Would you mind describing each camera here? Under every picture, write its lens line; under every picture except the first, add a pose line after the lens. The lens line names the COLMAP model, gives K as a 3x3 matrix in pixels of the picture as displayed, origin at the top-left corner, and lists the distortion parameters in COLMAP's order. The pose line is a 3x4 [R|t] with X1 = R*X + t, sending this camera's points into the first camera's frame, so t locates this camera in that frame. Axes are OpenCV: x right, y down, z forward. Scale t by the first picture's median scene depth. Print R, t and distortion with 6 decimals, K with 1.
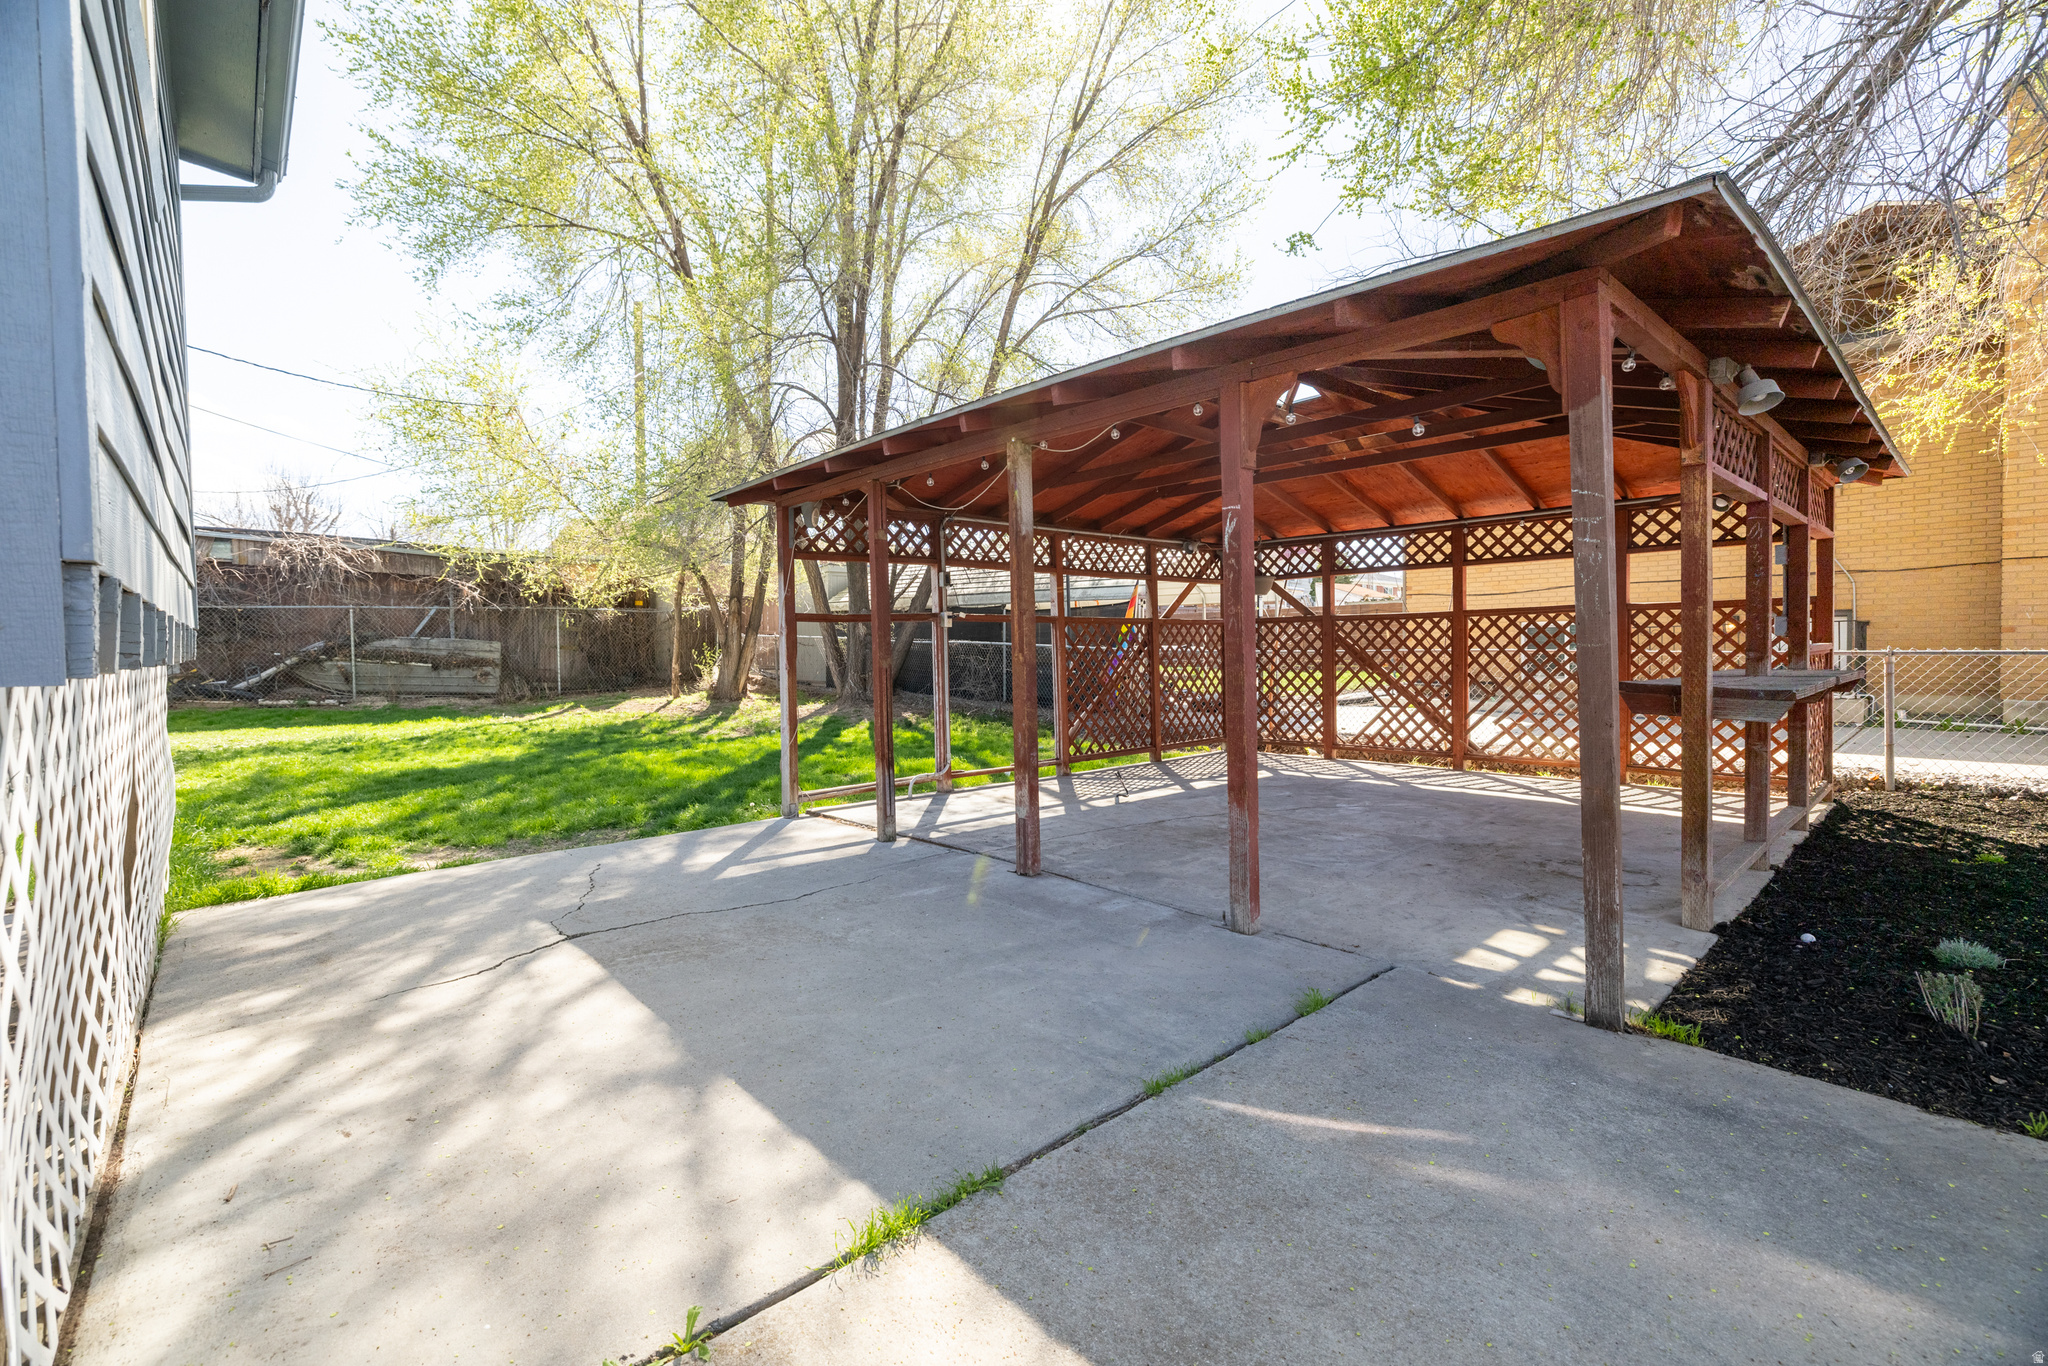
lens RADIAL K [[882.9, 0, 1032.9], [0, 882.9, 680.5], [0, 0, 1]] dist [0.000326, 0.000447]
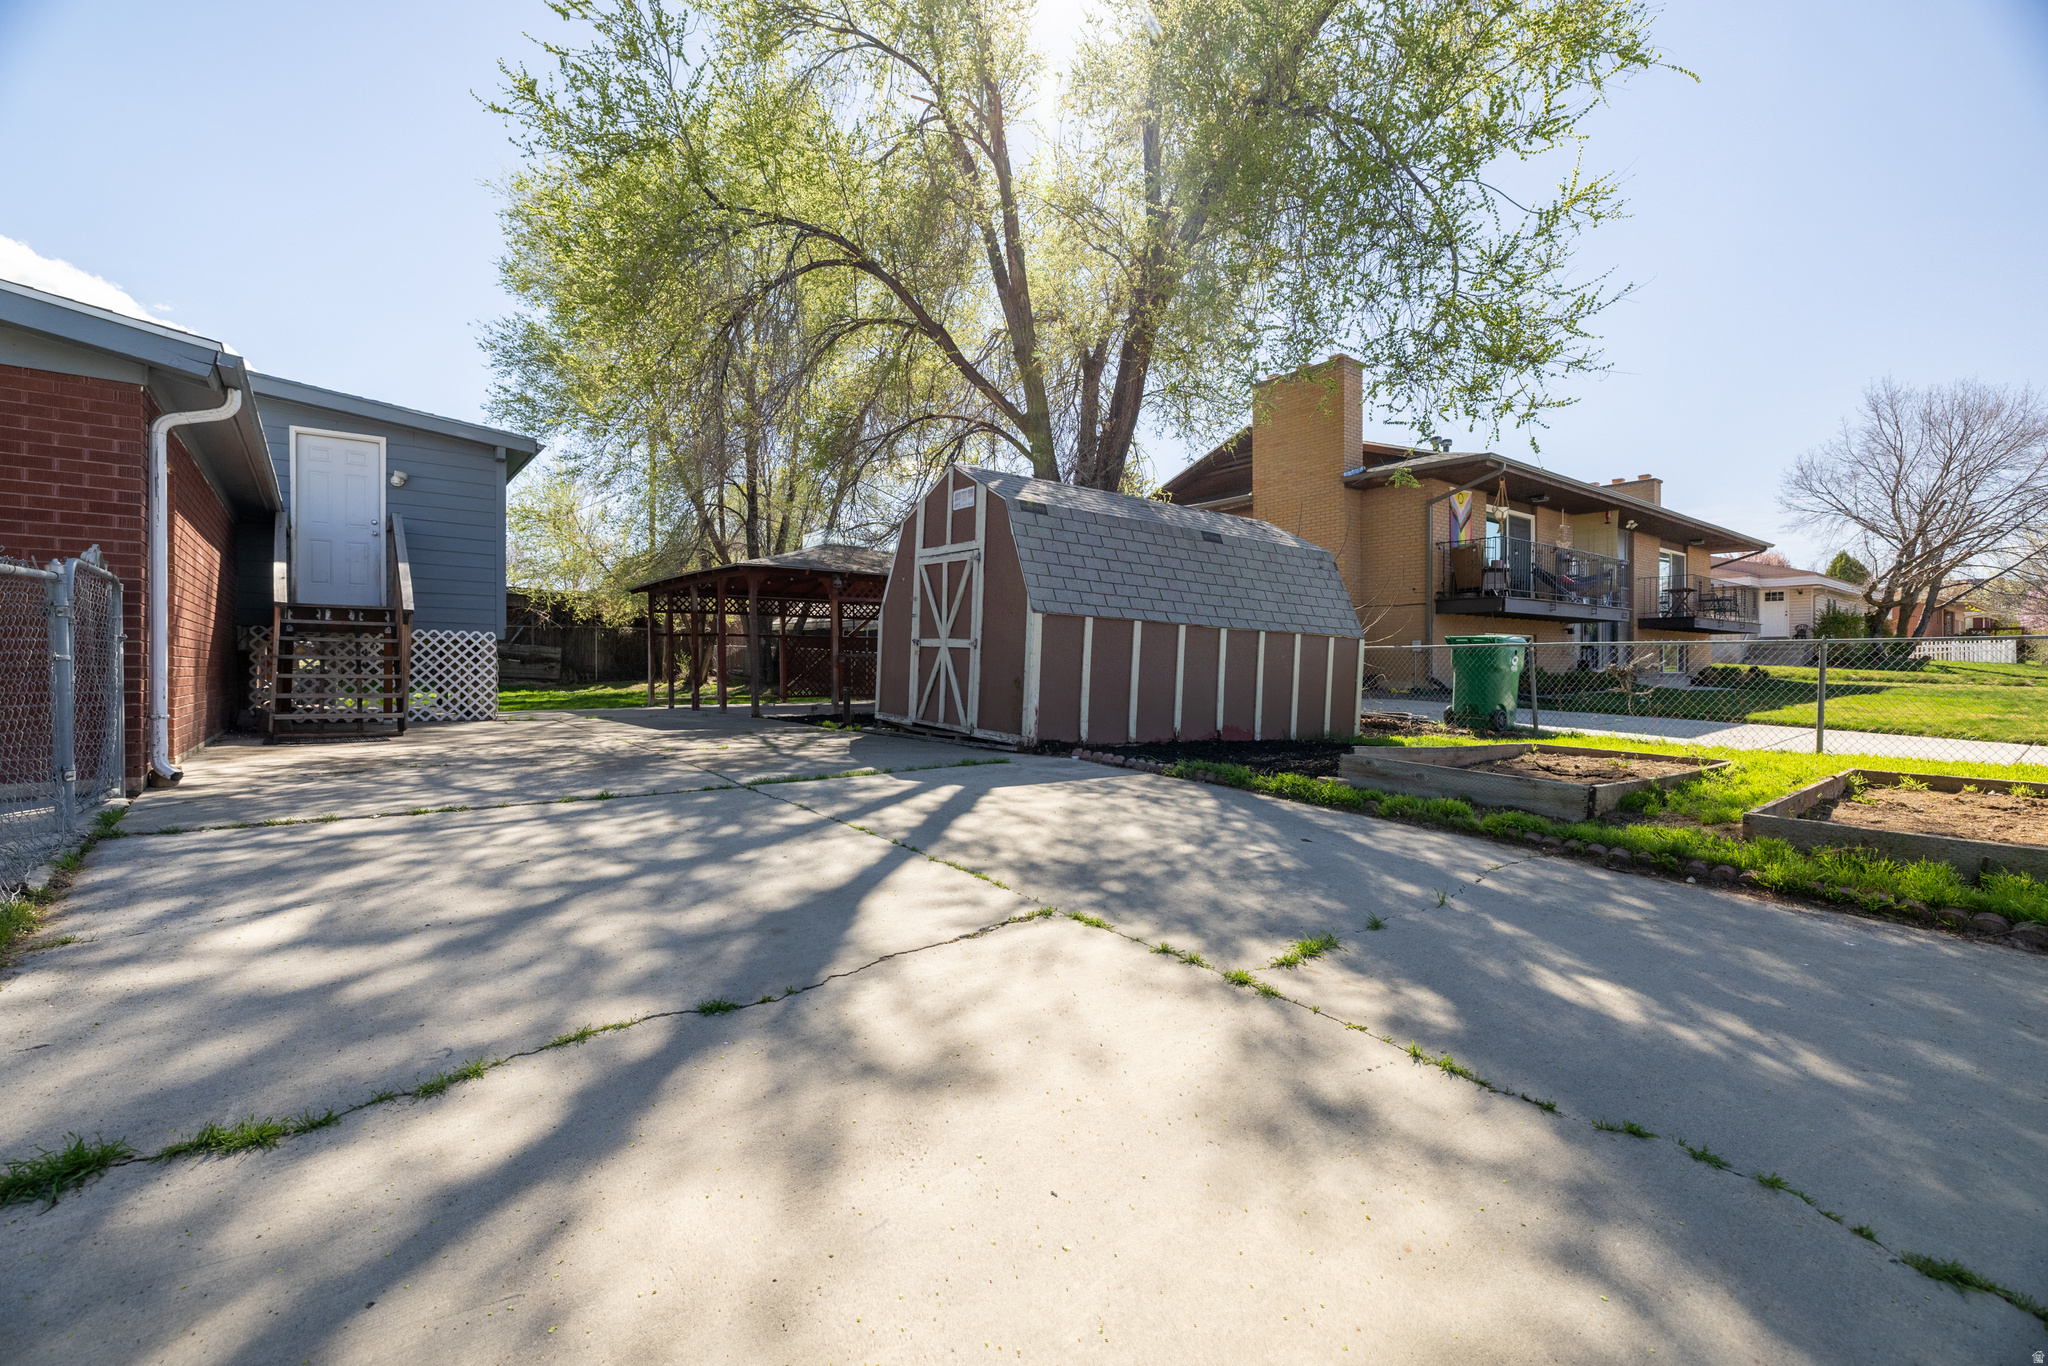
lens RADIAL K [[882.9, 0, 1021.4], [0, 882.9, 679.8], [0, 0, 1]] dist [0.000326, 0.000447]
pose [[0.997270, 0.010746, -0.073059, 0.941853], [-0.011954, 0.999799, -0.016113, 0.082225], [0.072871, 0.016942, 0.997197, -1.454879]]
